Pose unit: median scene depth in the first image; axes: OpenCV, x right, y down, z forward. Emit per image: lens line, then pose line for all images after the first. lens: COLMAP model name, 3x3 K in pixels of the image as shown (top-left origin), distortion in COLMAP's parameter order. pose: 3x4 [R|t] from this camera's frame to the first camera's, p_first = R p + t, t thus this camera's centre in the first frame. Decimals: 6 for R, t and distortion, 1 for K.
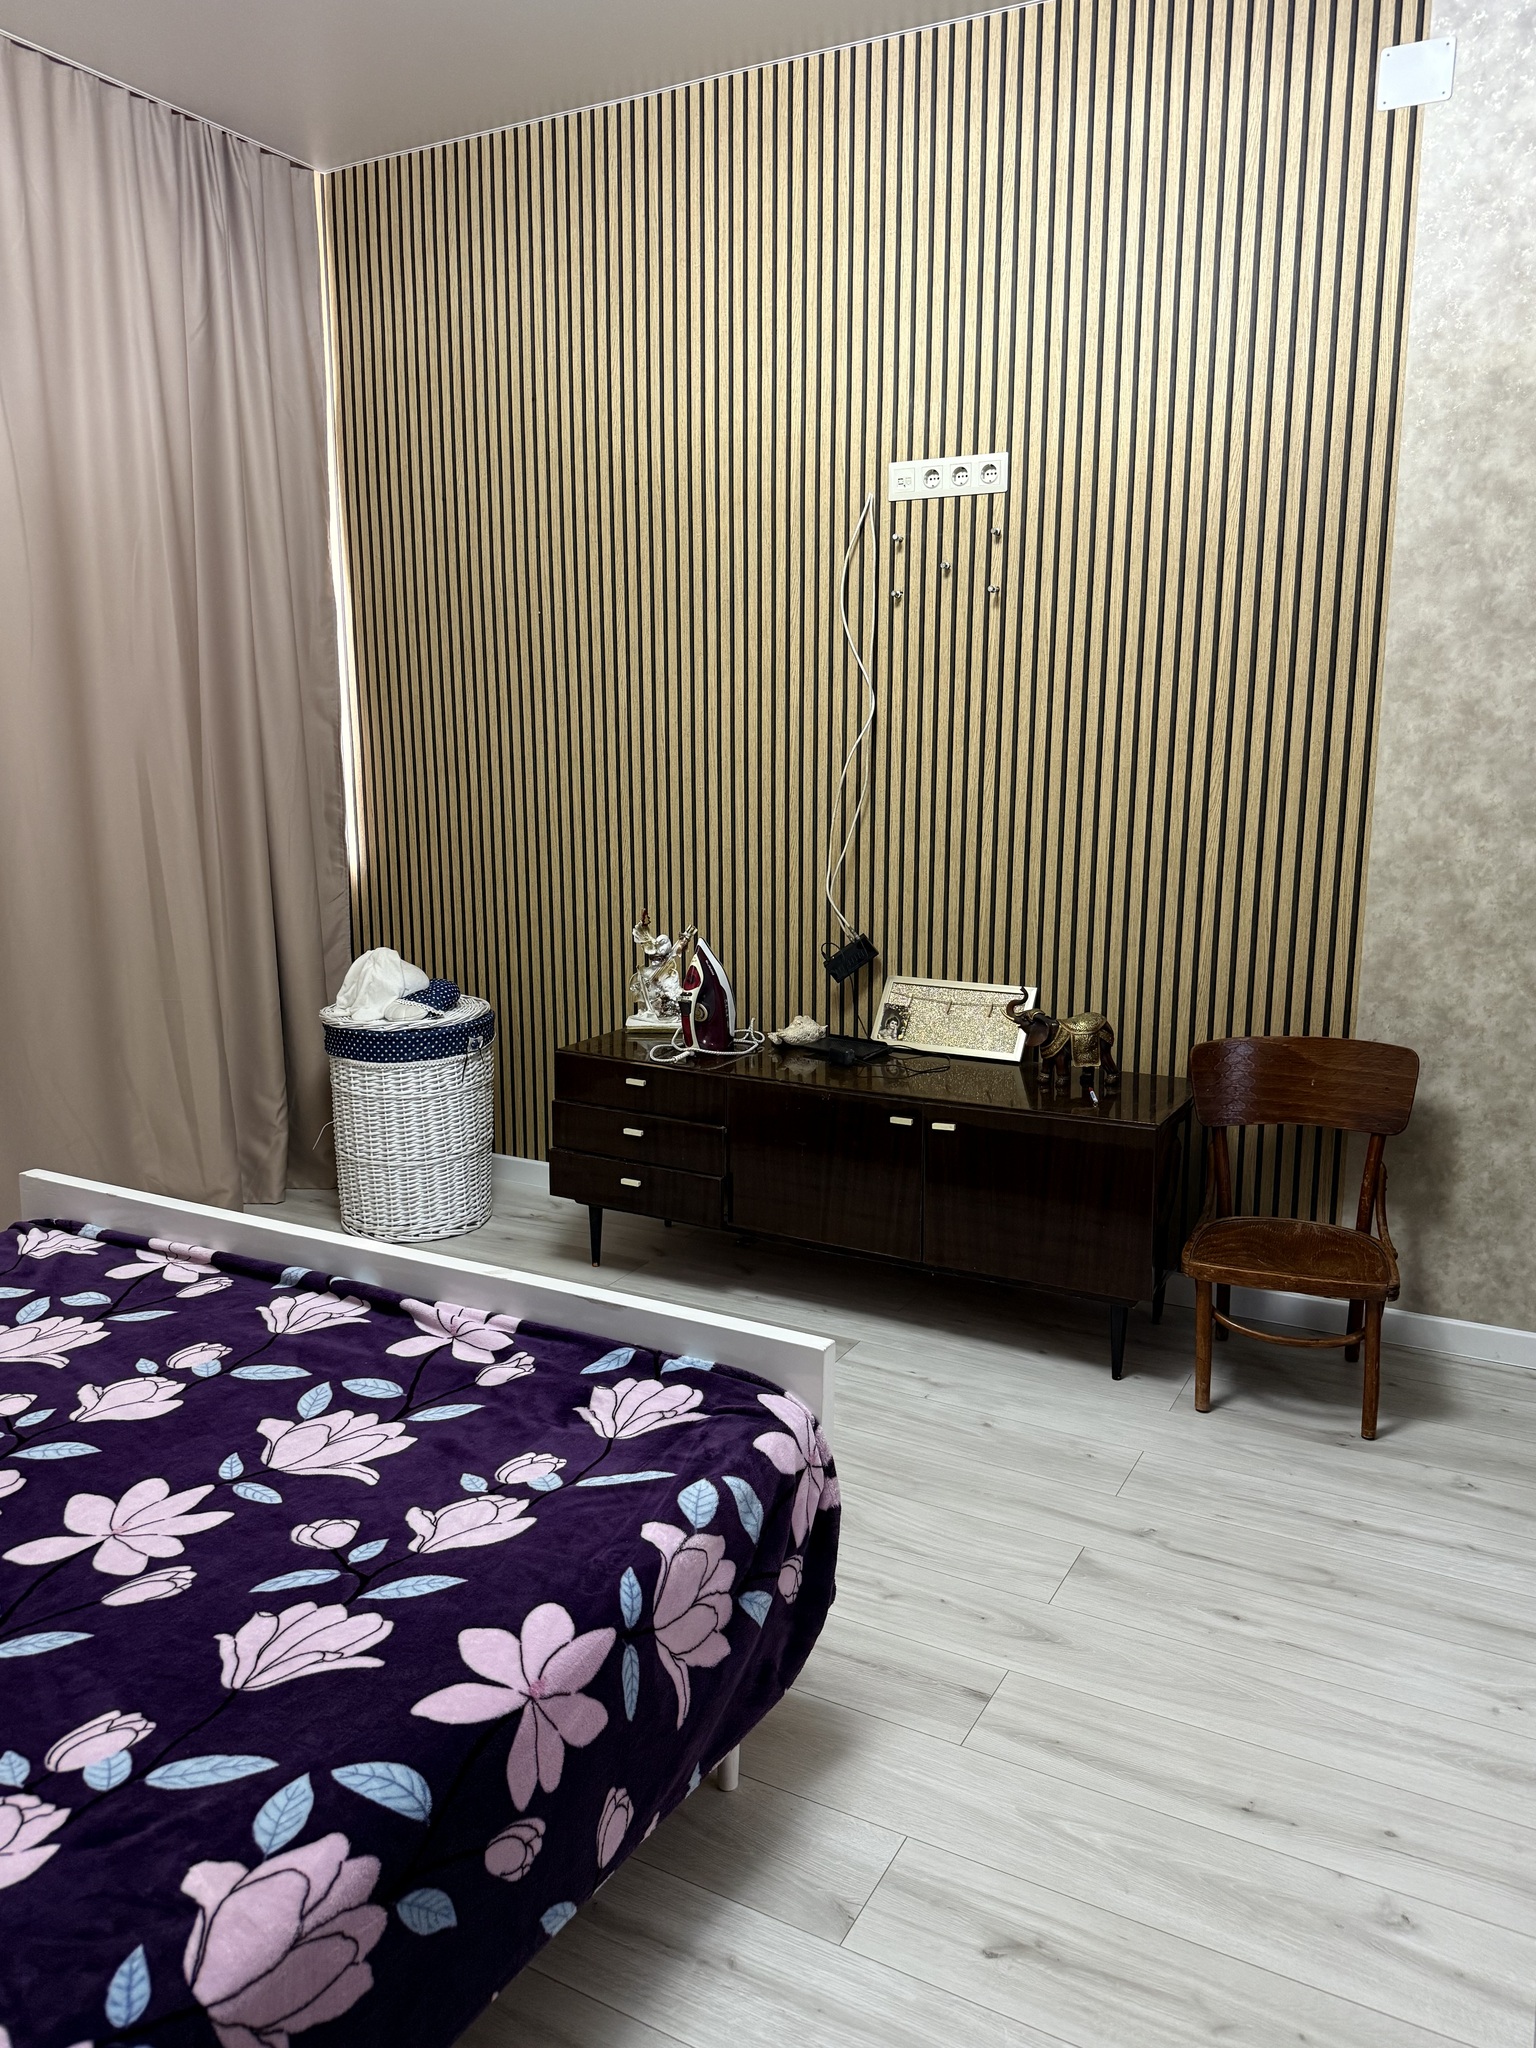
lens RADIAL K [[1471.2, 0, 756.3], [0, 1471.2, 1023.2], [0, 0, 1]] dist [0.157002, -0.295737]
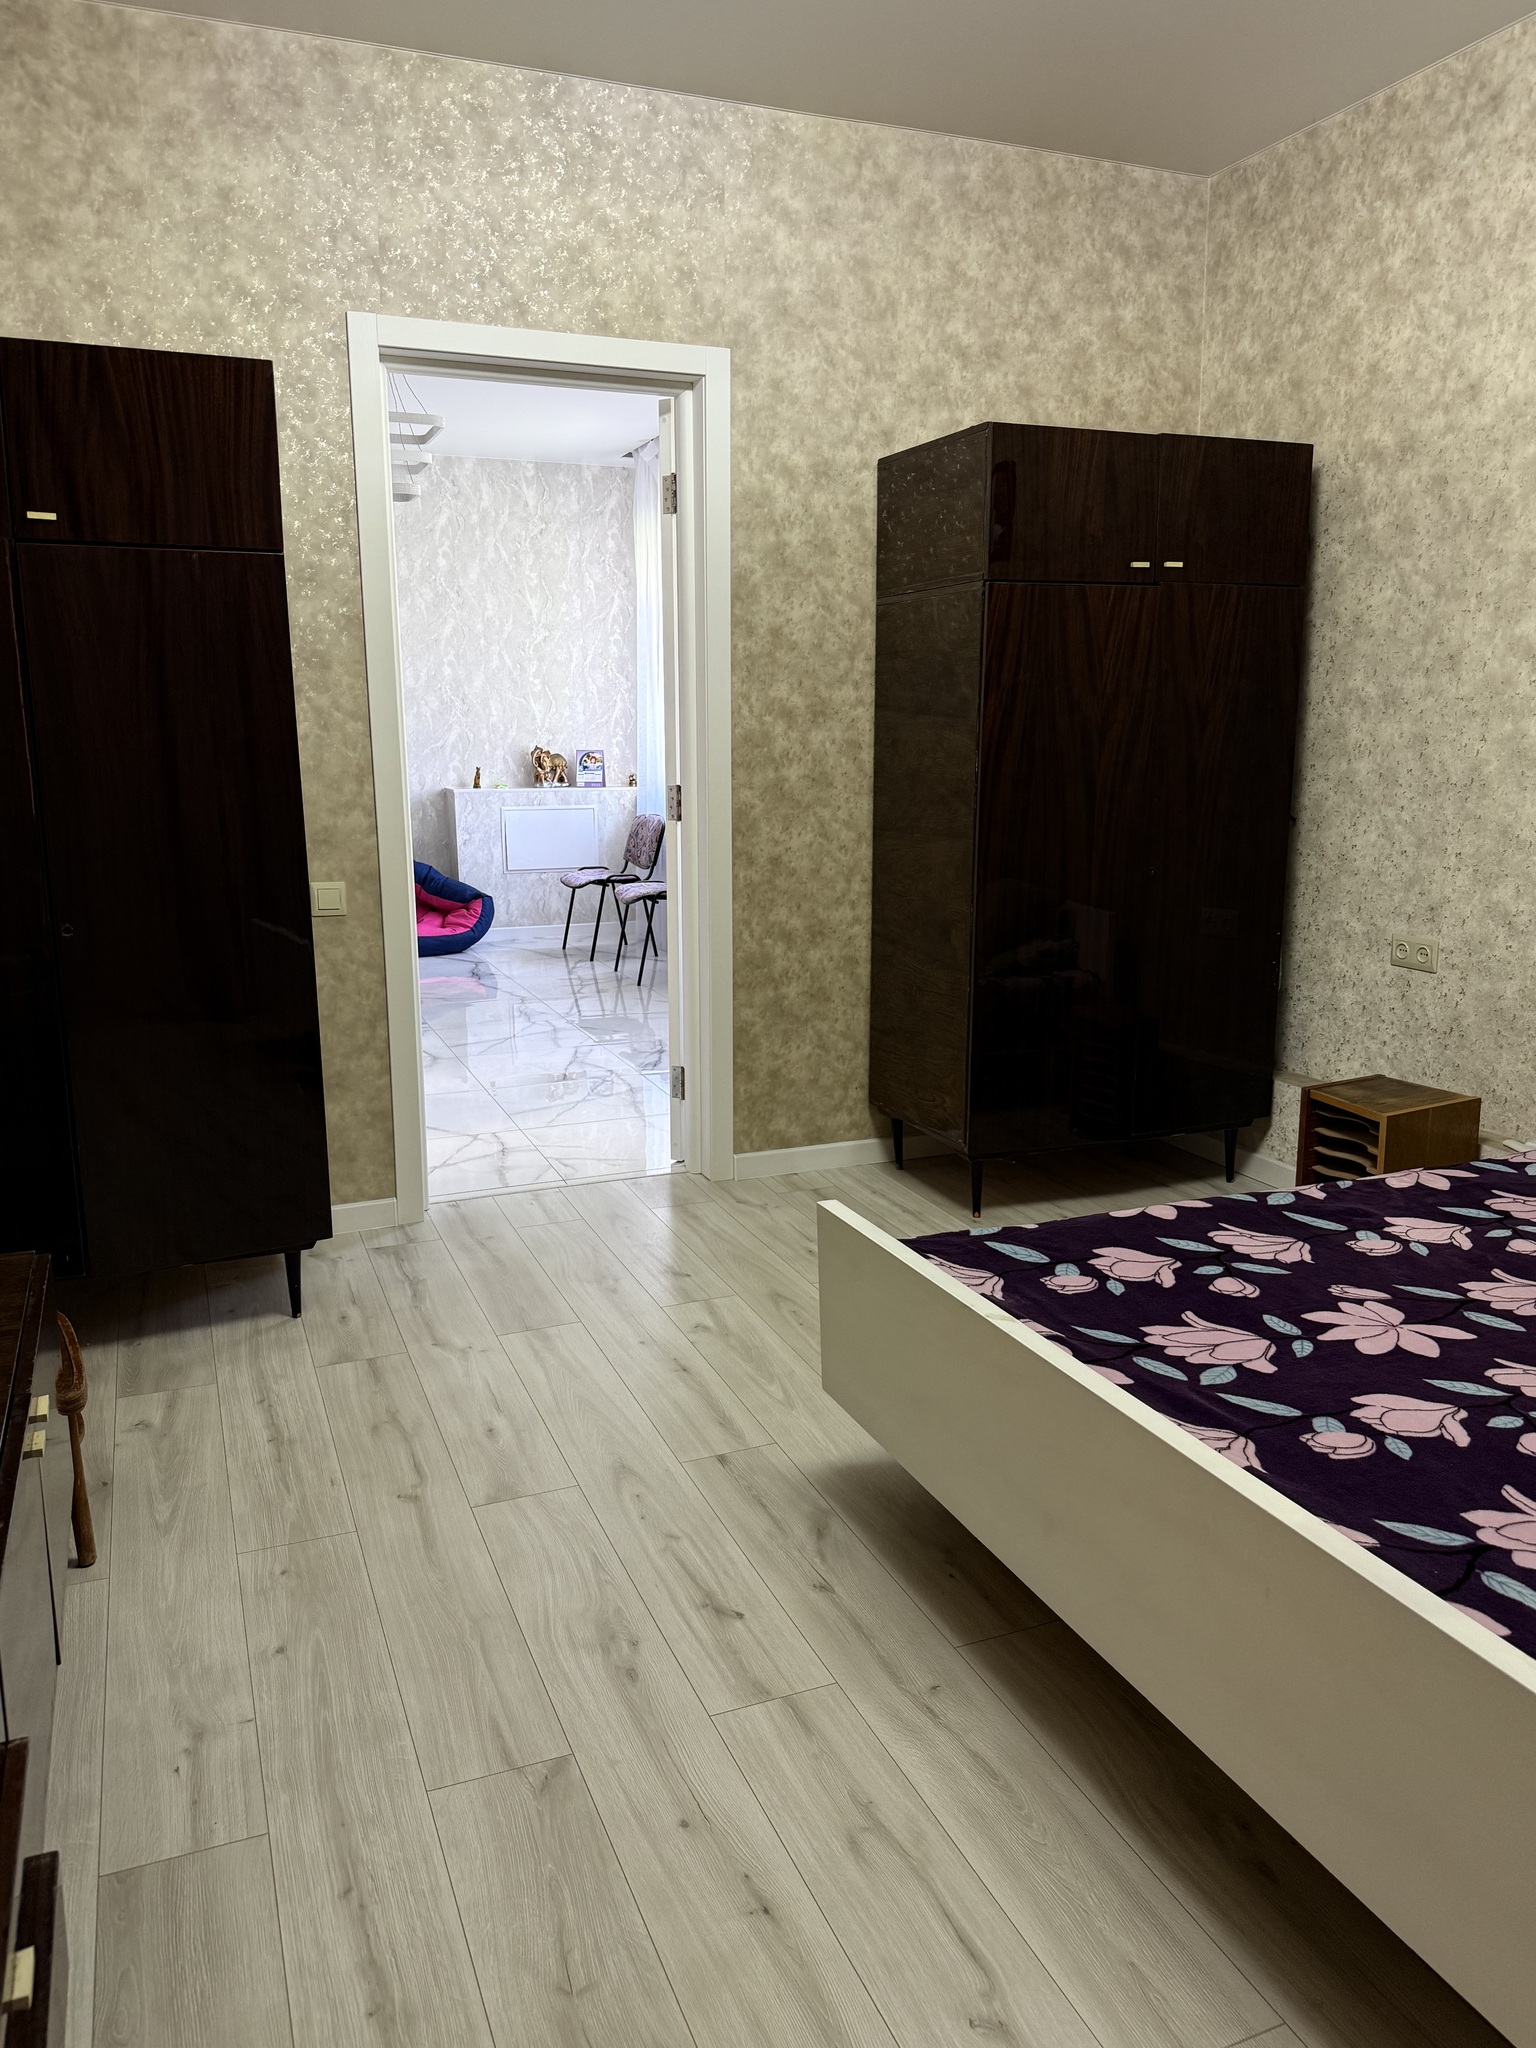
lens RADIAL K [[1471.2, 0, 756.3], [0, 1471.2, 1023.2], [0, 0, 1]] dist [0.157002, -0.295737]
pose [[-0.774697, -0.123453, 0.620165, -0.747372], [0.126404, 0.930727, 0.343176, -0.407901], [-0.619570, 0.344249, -0.705426, 2.095923]]
